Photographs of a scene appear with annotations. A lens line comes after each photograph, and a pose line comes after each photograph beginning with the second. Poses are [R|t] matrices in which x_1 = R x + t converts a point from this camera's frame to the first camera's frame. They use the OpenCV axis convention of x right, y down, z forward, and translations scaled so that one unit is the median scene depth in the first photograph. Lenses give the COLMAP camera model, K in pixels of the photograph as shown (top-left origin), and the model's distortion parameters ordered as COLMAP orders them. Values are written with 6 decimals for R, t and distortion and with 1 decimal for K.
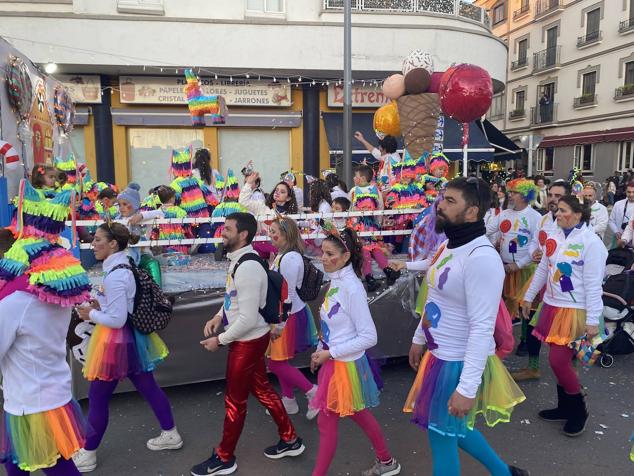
lens RADIAL K [[485.3, 0, 310.3], [0, 485.3, 233.5], [0, 0, 1]] dist [0.030558, -0.036707]
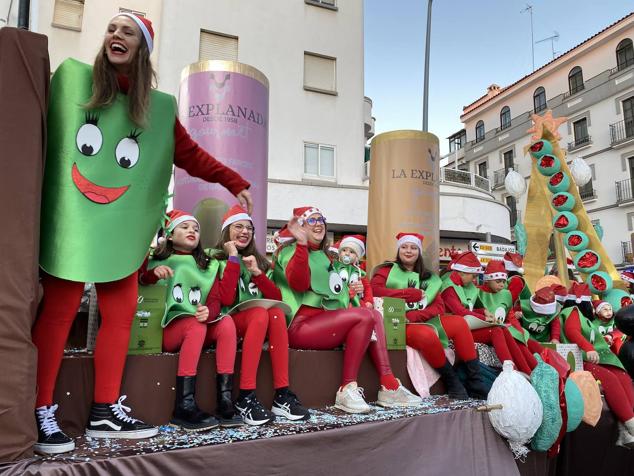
lens RADIAL K [[486.0, 0, 316.4], [0, 486.0, 232.9], [0, 0, 1]] dist [0.029182, -0.031982]
pose [[0.989715, 0.040664, 0.137152, -0.231841], [0.000587, 0.957585, -0.288149, -0.000588], [-0.143052, 0.285266, 0.947713, -0.029912]]
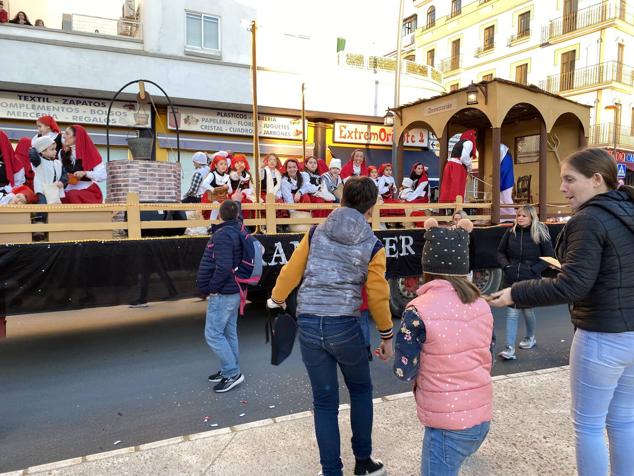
lens RADIAL K [[492.5, 0, 315.8], [0, 492.5, 239.5], [0, 0, 1]] dist [0.028041, -0.020596]
pose [[0.961925, -0.001566, 0.273311, -0.365300], [0.014409, 0.998883, -0.044991, 0.046691], [-0.272935, 0.047216, 0.960873, -0.190124]]
